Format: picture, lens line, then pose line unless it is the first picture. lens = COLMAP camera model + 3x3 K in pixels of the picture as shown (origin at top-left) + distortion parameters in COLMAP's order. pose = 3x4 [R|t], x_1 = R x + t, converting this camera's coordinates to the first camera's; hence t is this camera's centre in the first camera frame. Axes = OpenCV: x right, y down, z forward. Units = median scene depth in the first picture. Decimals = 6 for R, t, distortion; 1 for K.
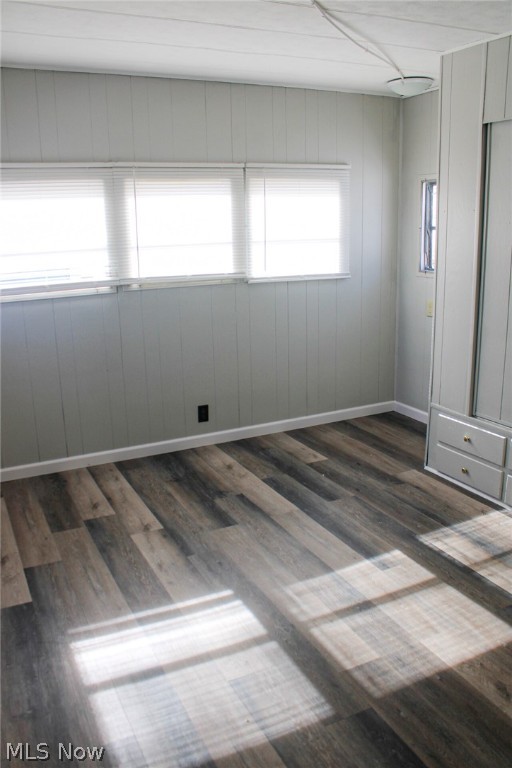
lens RADIAL K [[631.8, 0, 256.0], [0, 631.8, 384.0], [0, 0, 1]] dist [-0.143818, 0.133162]
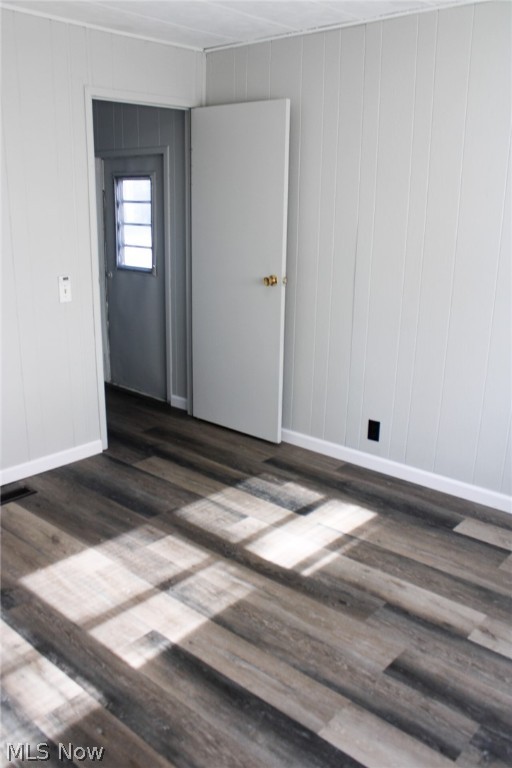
lens RADIAL K [[631.8, 0, 256.0], [0, 631.8, 384.0], [0, 0, 1]] dist [-0.143818, 0.133162]
pose [[-0.919991, 0.115194, -0.374628, 0.364518], [-0.098565, 0.857116, 0.505605, -0.416757], [0.379342, 0.502077, -0.777186, 1.602490]]
